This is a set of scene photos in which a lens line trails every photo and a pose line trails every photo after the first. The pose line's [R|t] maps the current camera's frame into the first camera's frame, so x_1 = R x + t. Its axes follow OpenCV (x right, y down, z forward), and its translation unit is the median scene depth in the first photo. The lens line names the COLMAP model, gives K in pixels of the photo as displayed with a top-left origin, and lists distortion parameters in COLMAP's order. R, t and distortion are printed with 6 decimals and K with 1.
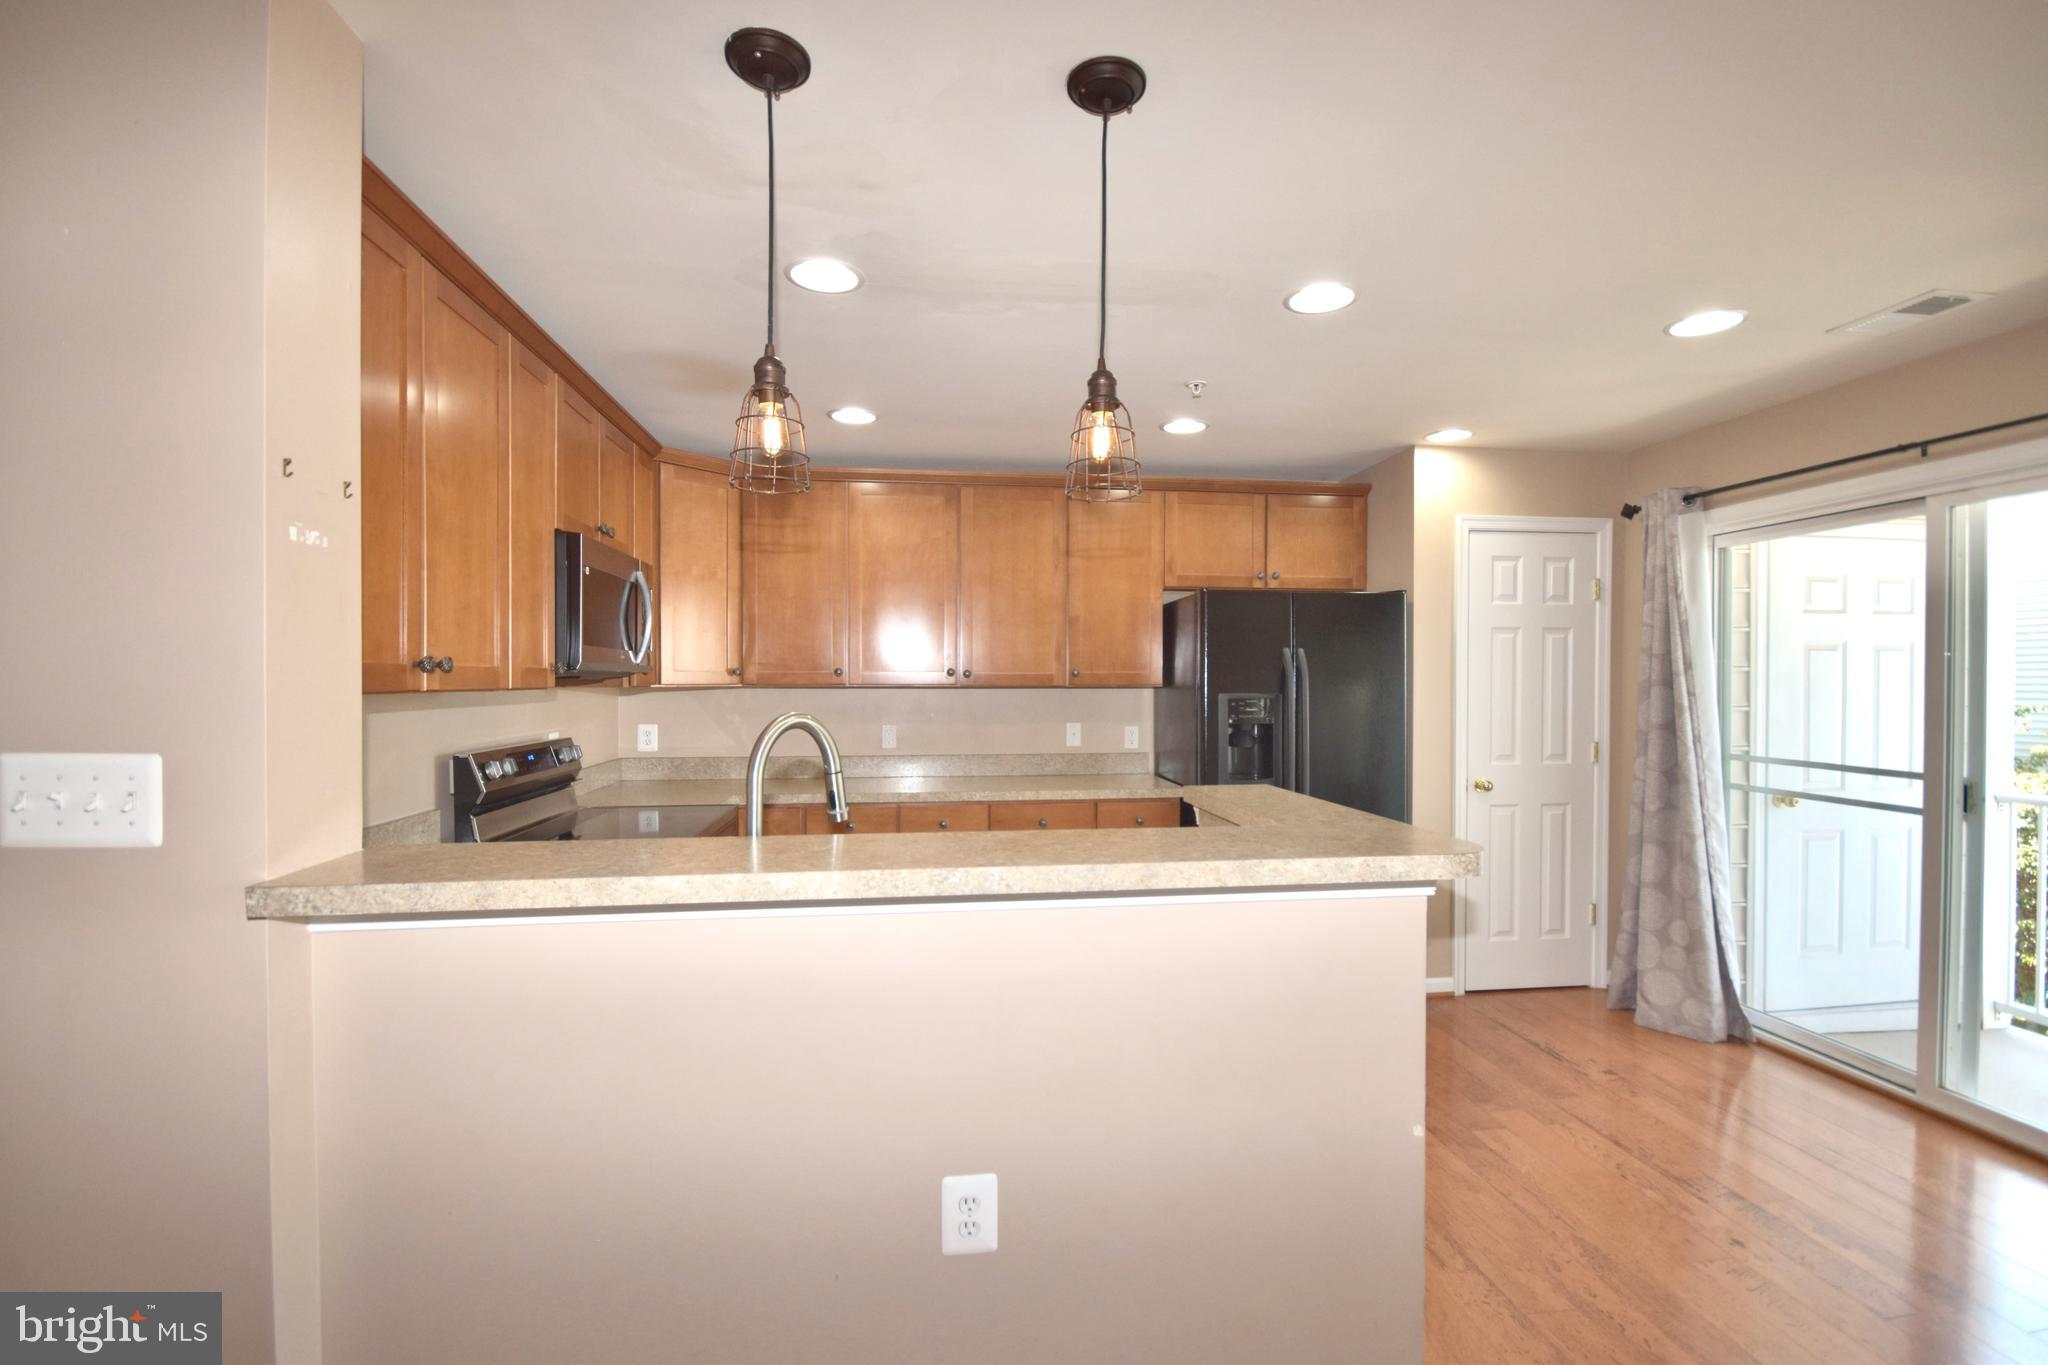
lens RADIAL K [[904.1, 0, 1026.4], [0, 904.1, 692.8], [0, 0, 1]] dist [0.005956, -0.007429]
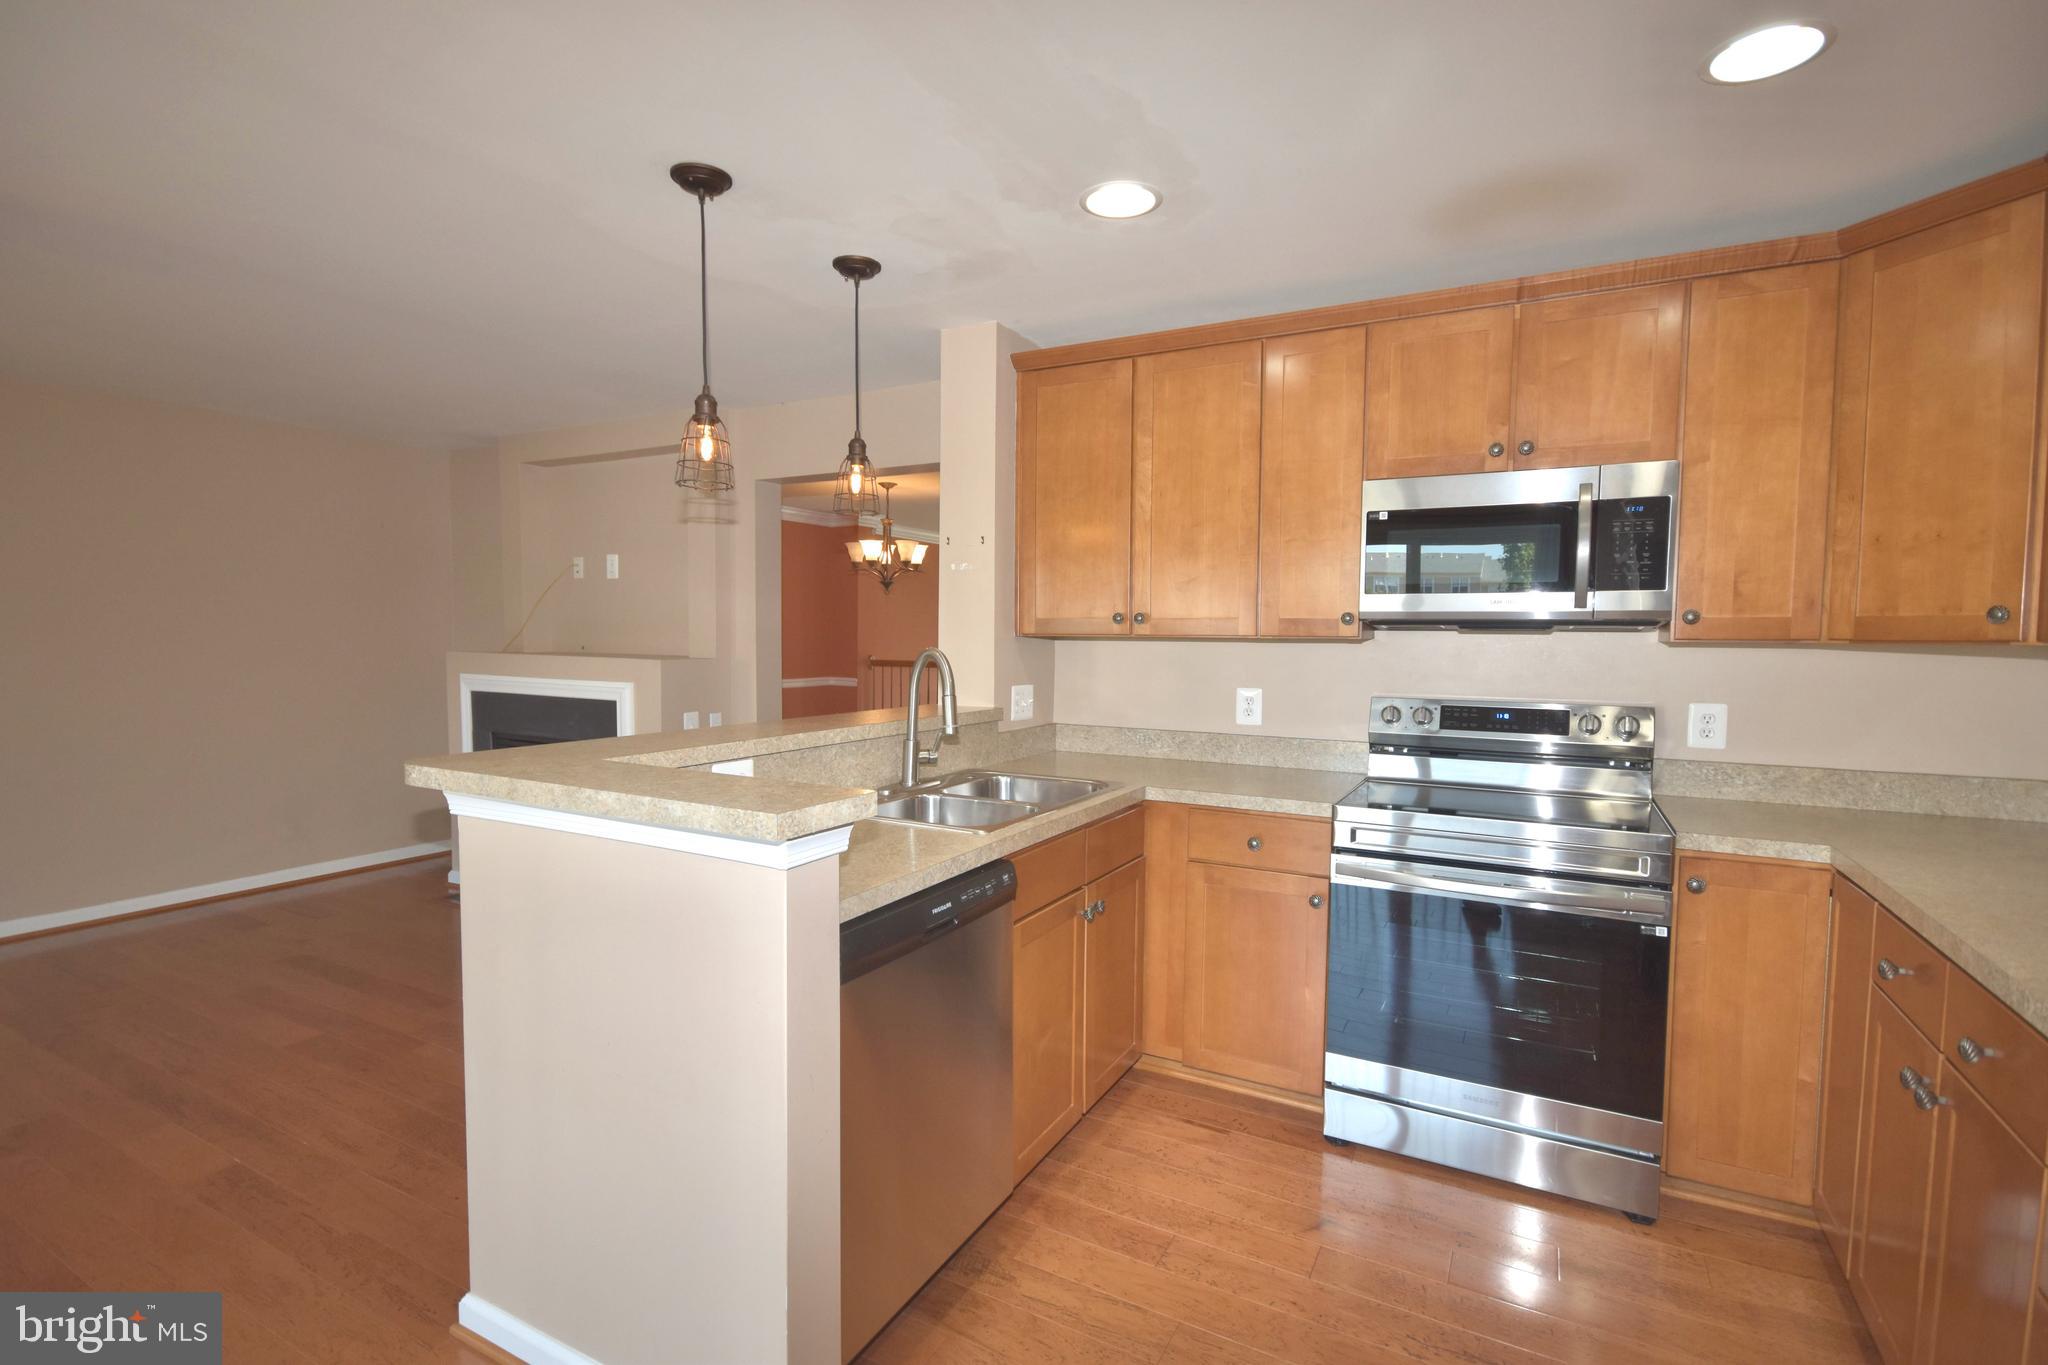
lens RADIAL K [[949.8, 0, 1026.5], [0, 949.8, 689.0], [0, 0, 1]] dist [0.009561, -0.000428]
pose [[-0.581042, 0.040288, -0.812876, 0.409129], [-0.022036, 0.997629, 0.065196, -0.006774], [0.813575, 0.055794, -0.578777, 0.933278]]
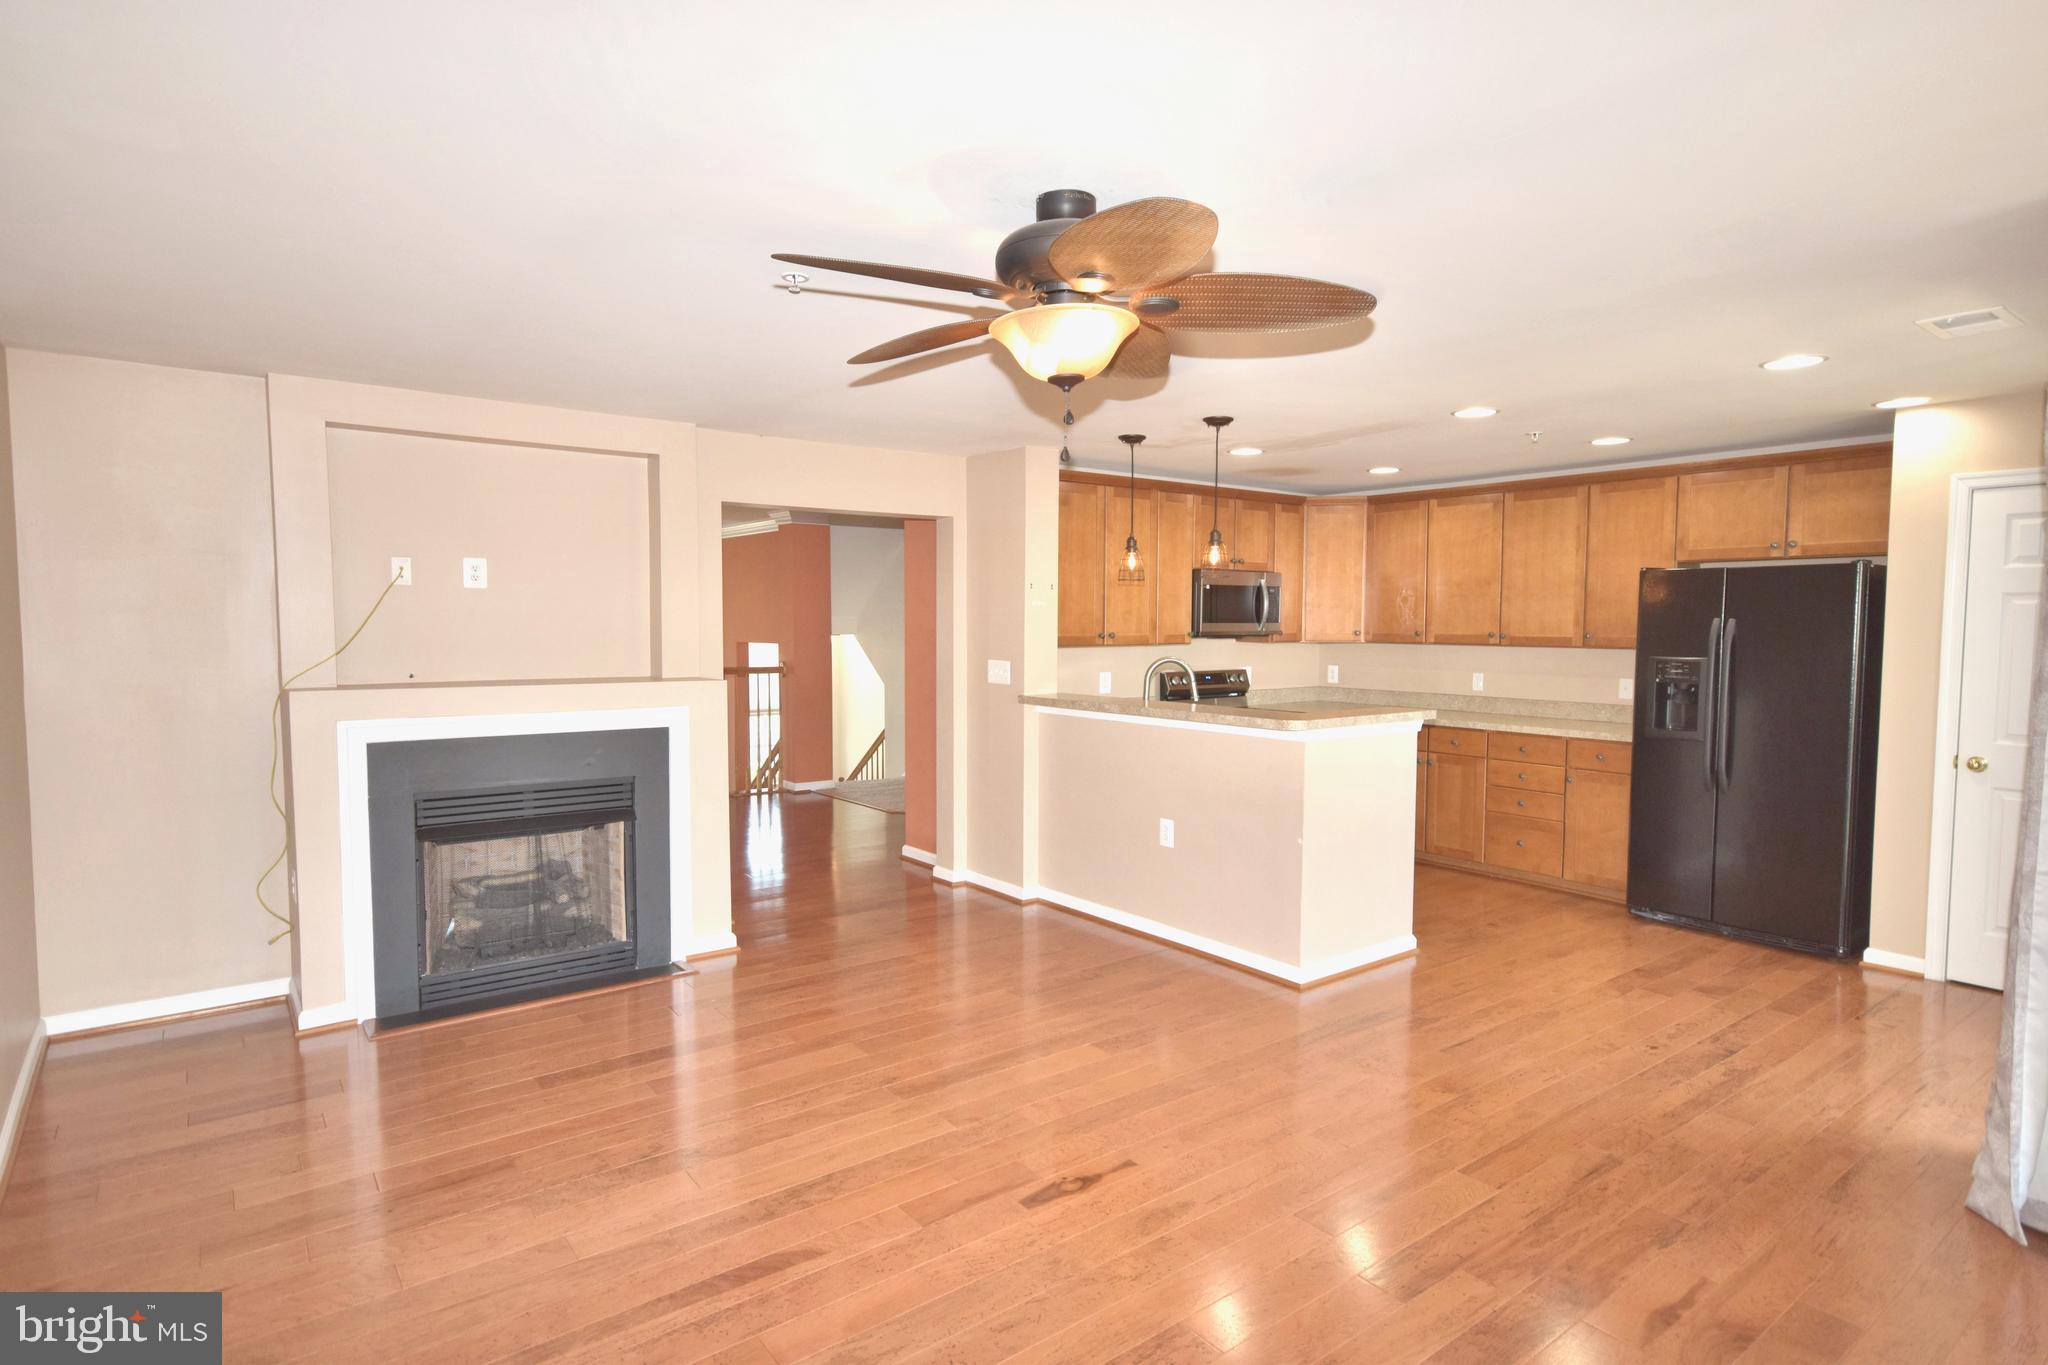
lens RADIAL K [[1069.9, 0, 1024.0], [0, 1069.9, 682.5], [0, 0, 1]] dist [0.009843, 0.001757]
pose [[0.496970, 0.052069, -0.866204, 1.047788], [-0.013712, 0.998545, 0.052157, -0.027781], [0.867660, -0.014043, 0.496960, -0.427376]]
